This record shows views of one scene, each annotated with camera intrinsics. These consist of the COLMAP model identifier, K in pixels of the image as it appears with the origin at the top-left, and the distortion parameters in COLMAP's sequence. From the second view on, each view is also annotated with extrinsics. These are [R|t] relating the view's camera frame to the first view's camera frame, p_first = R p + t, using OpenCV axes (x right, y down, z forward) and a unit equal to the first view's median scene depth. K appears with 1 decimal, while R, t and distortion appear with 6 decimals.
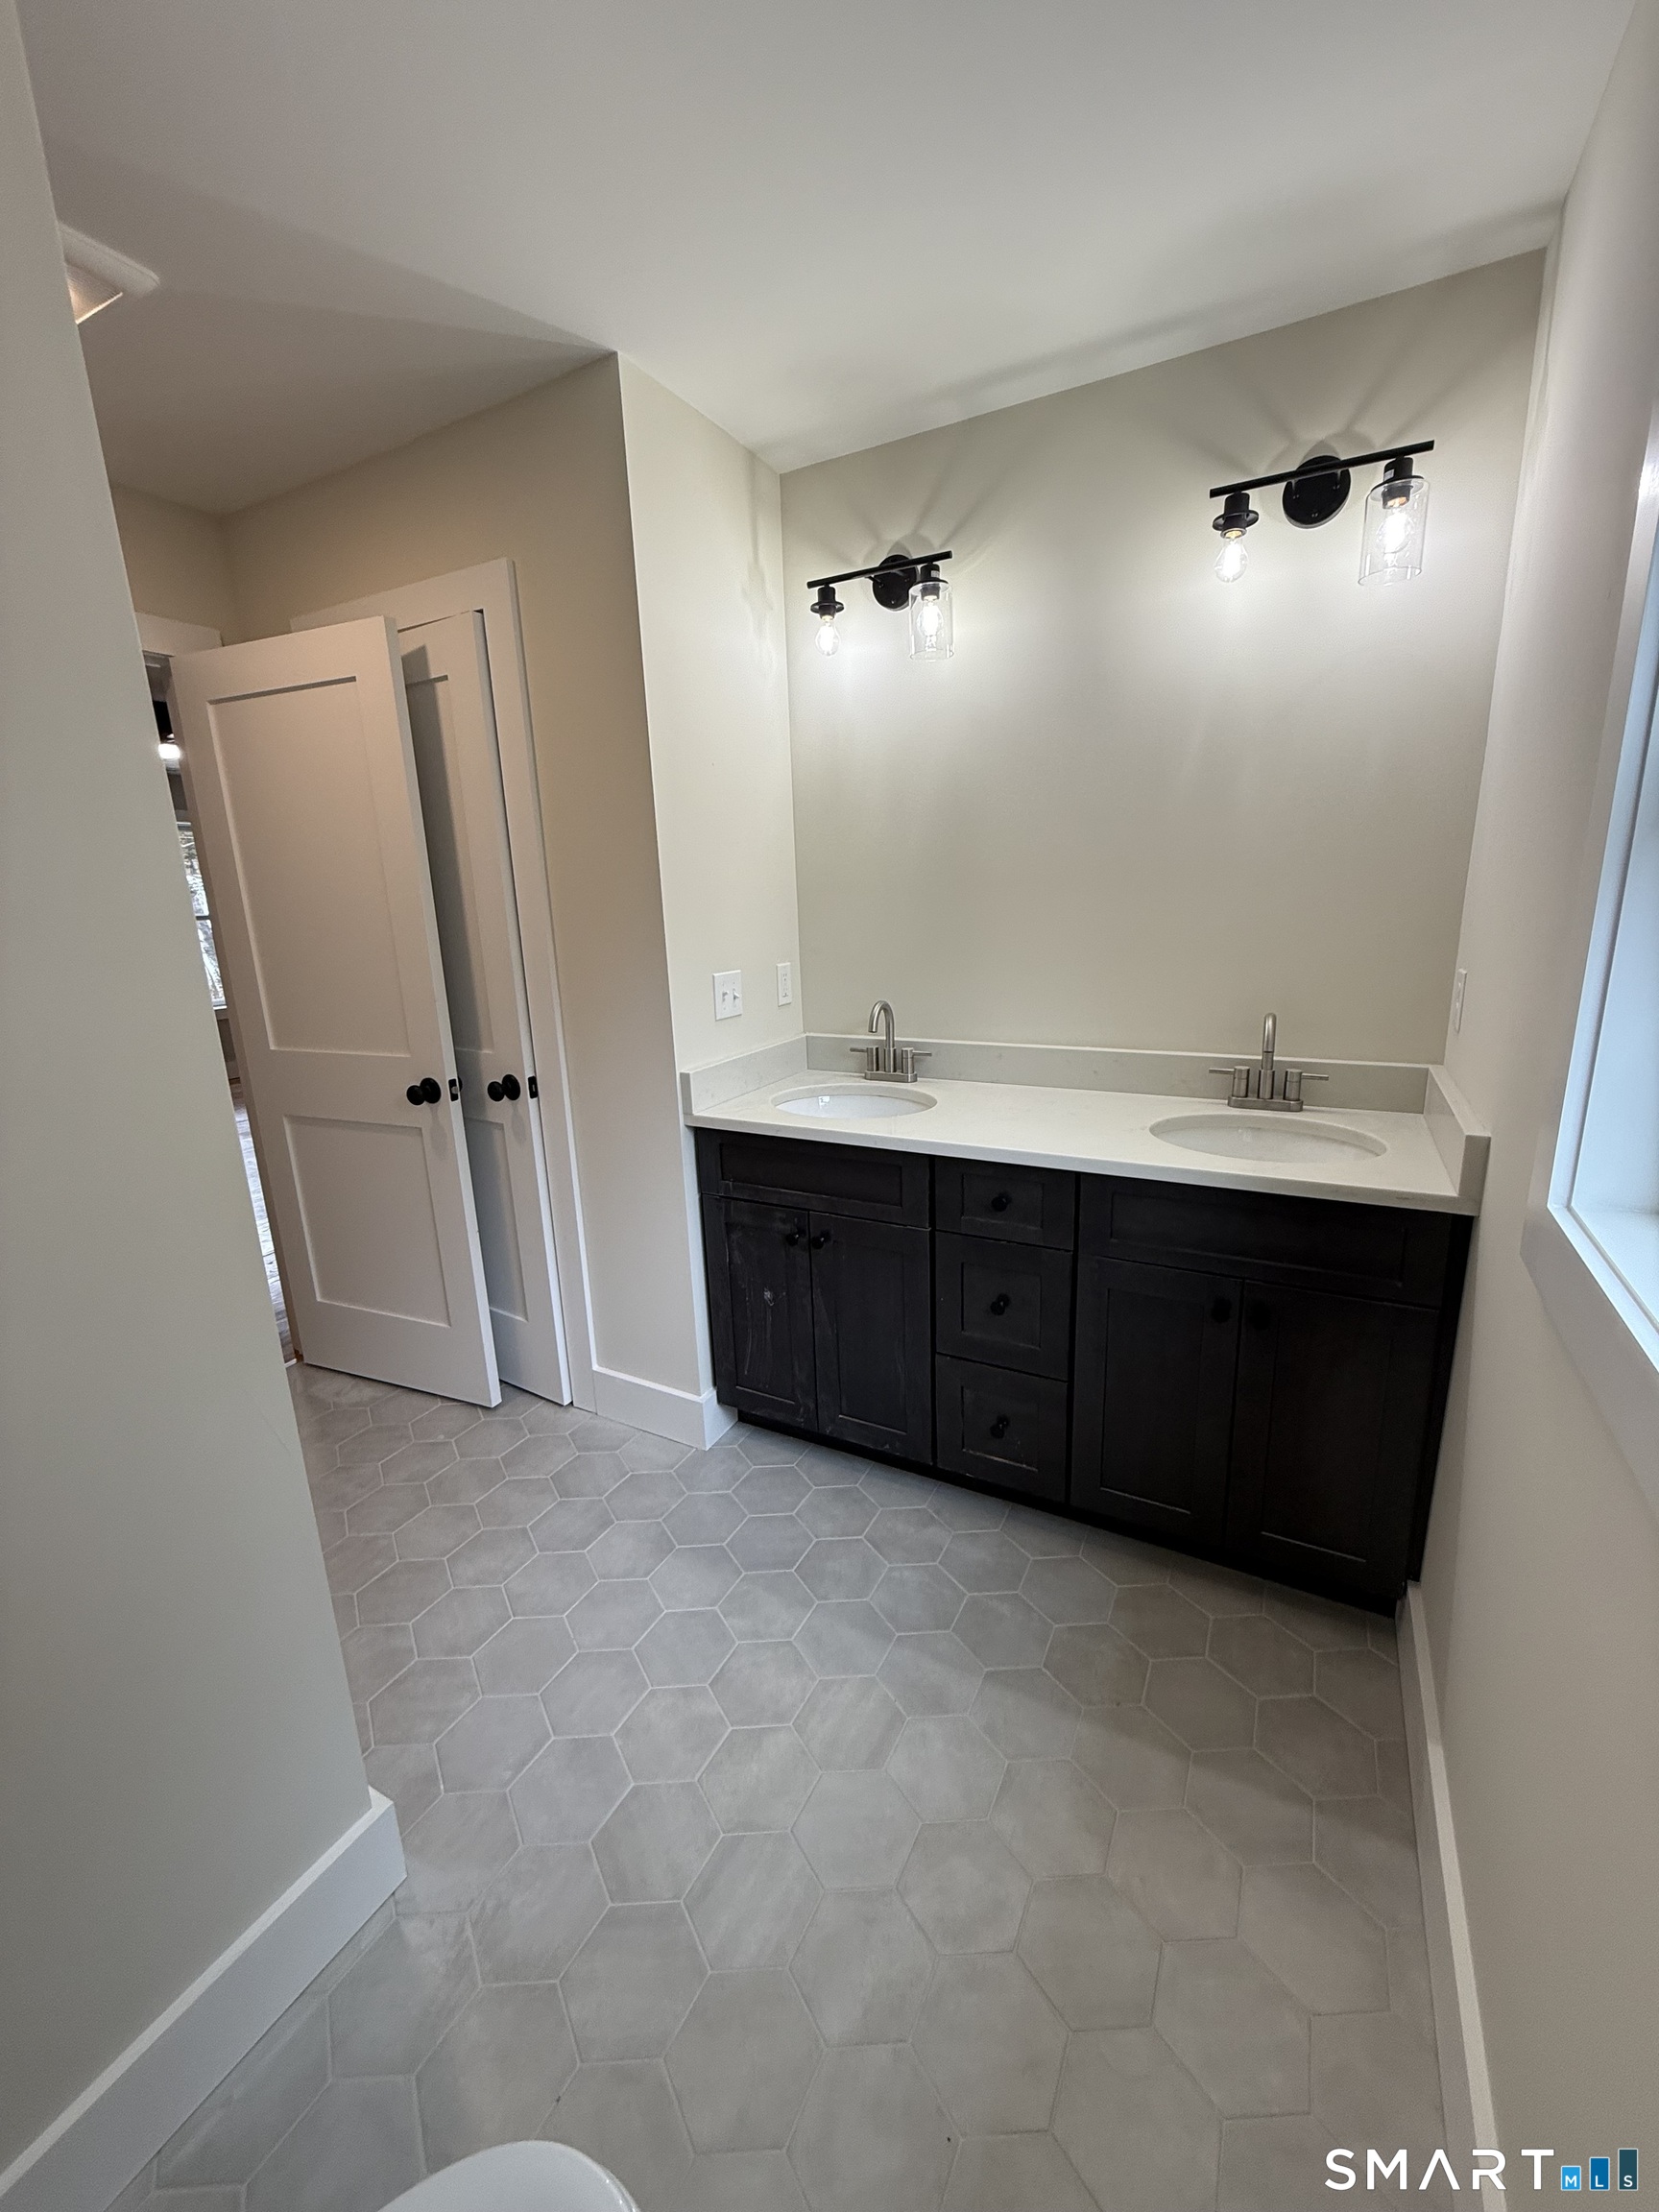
lens RADIAL K [[877.8, 0, 831.5], [0, 877.8, 1097.1], [0, 0, 1]] dist [-0.000789, -0.000226]
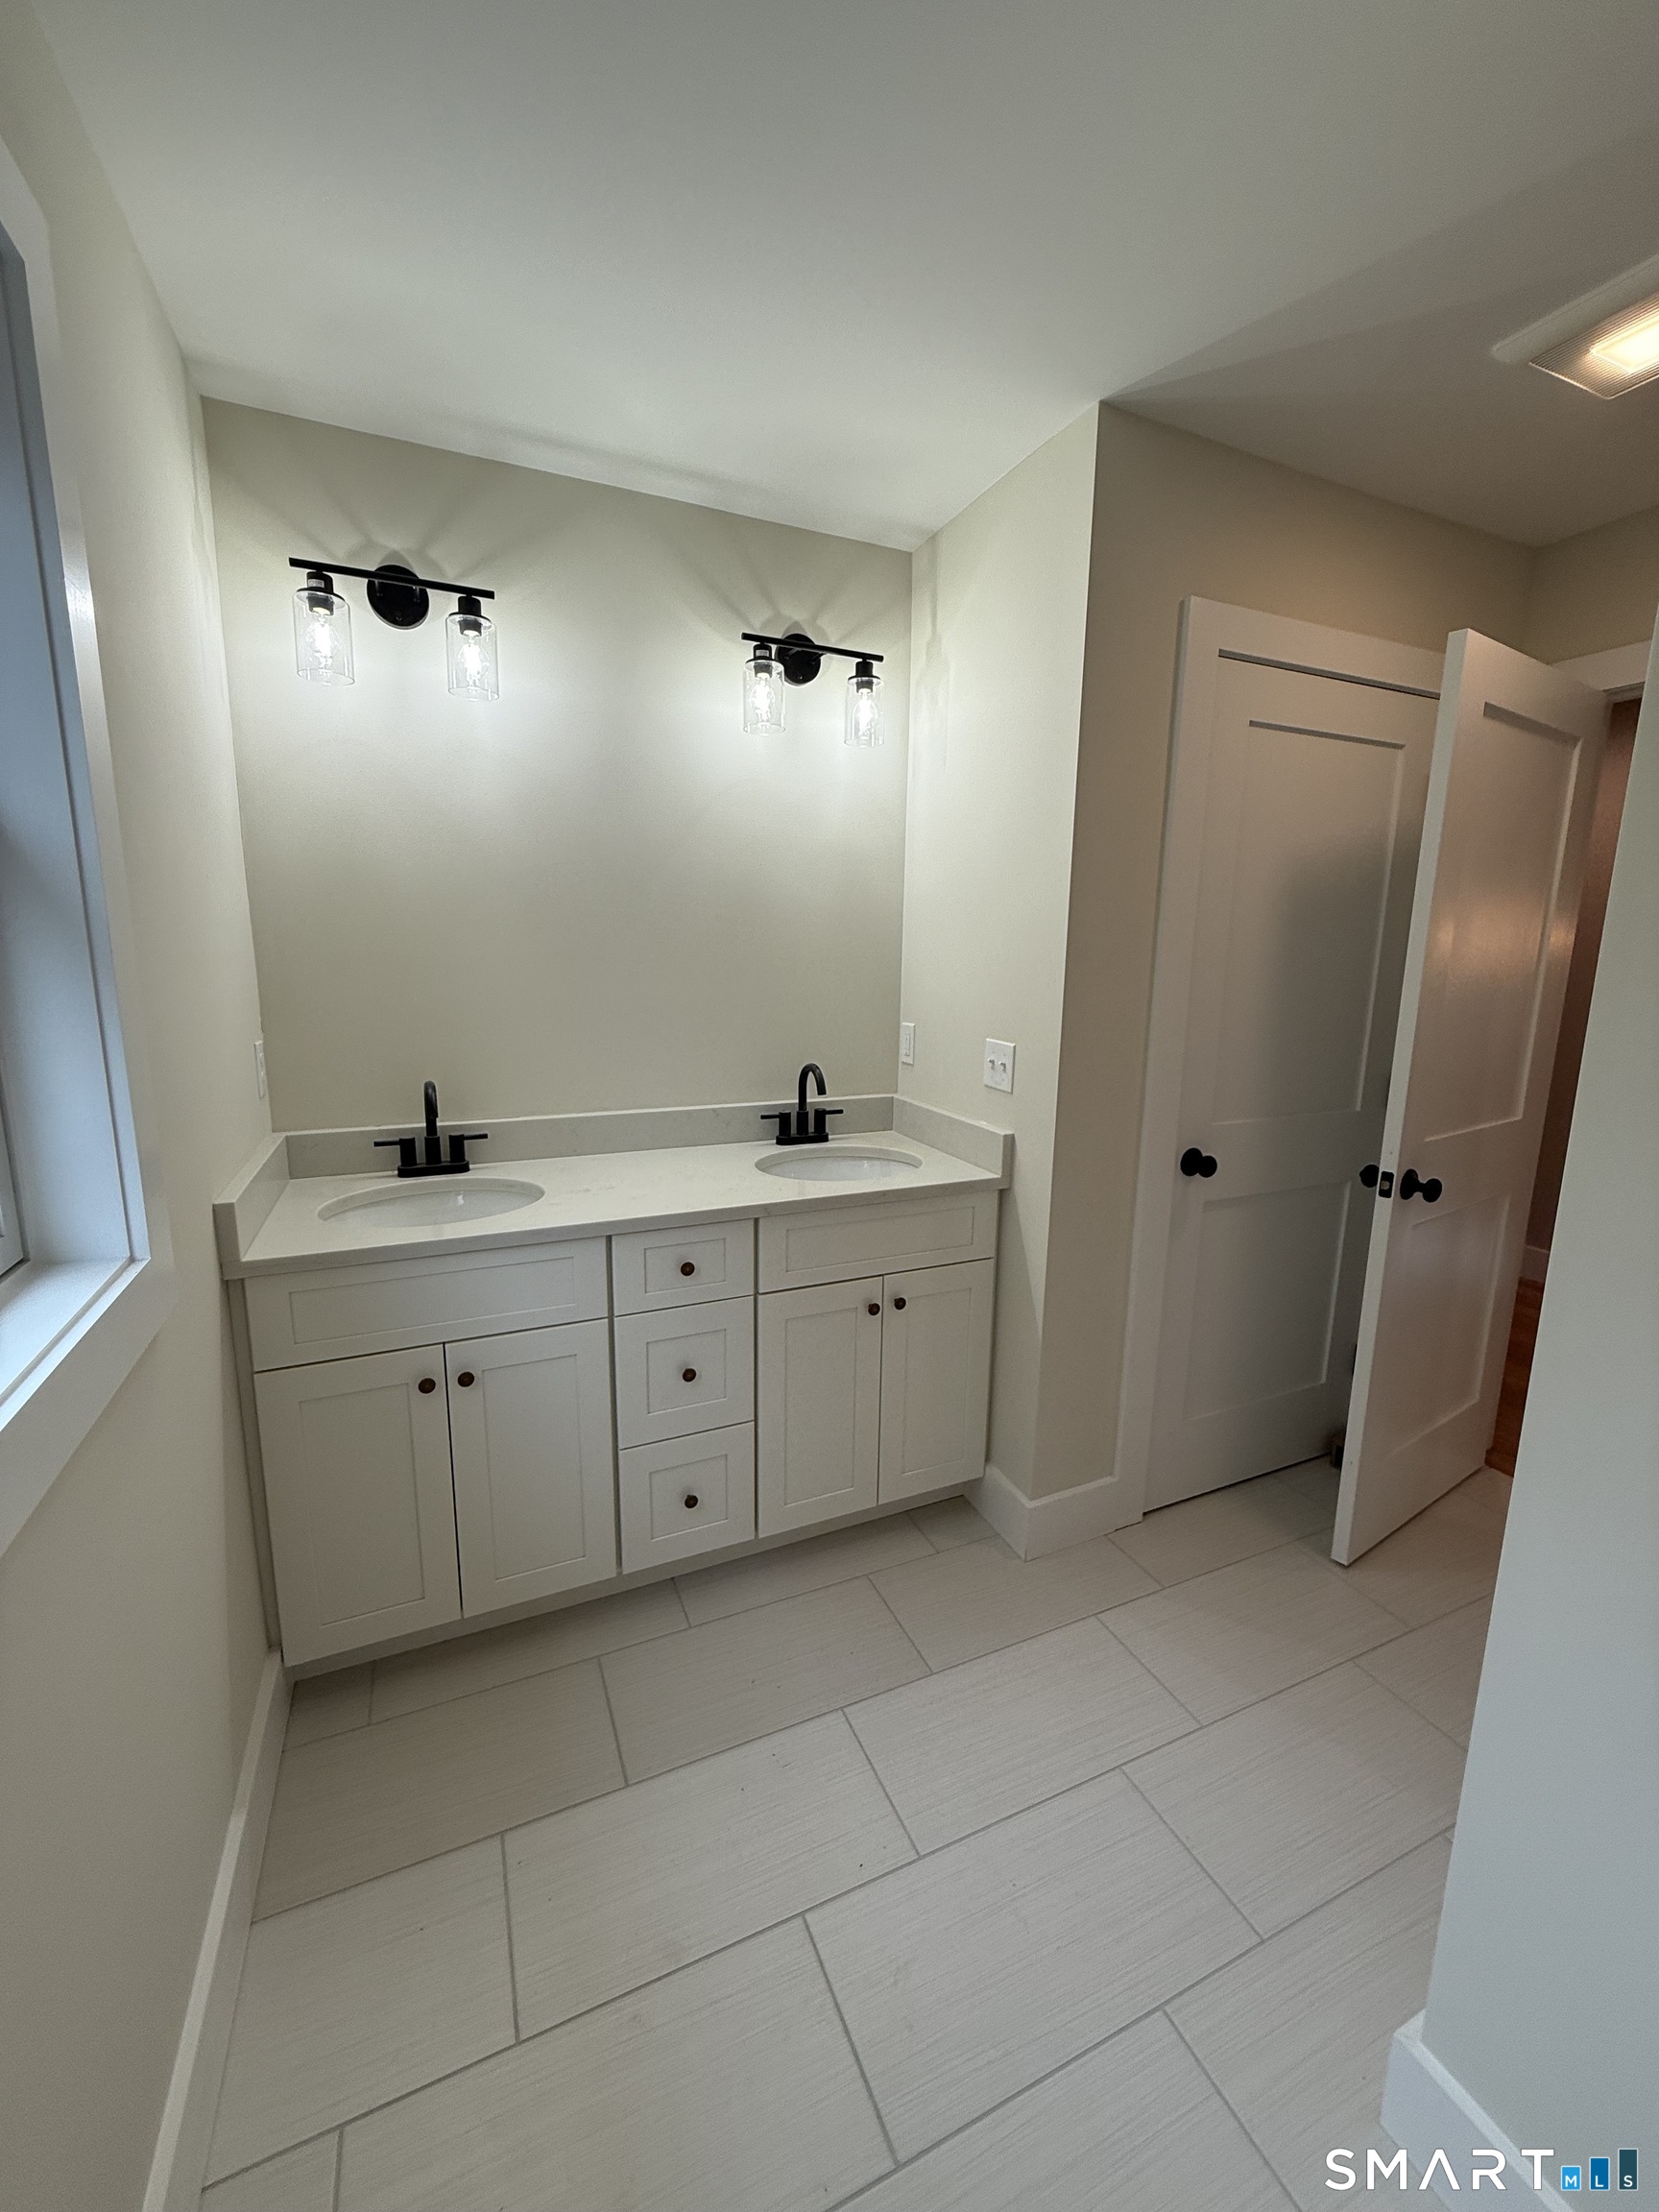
lens RADIAL K [[863.2, 0, 829.5], [0, 863.2, 1106.0], [0, 0, 1]] dist [-0.000494, -0.000148]
pose [[0.615579, -0.094797, 0.782353, -0.421862], [0.148331, 0.988933, 0.003117, -0.036713], [-0.773990, 0.114129, 0.622828, 0.224842]]
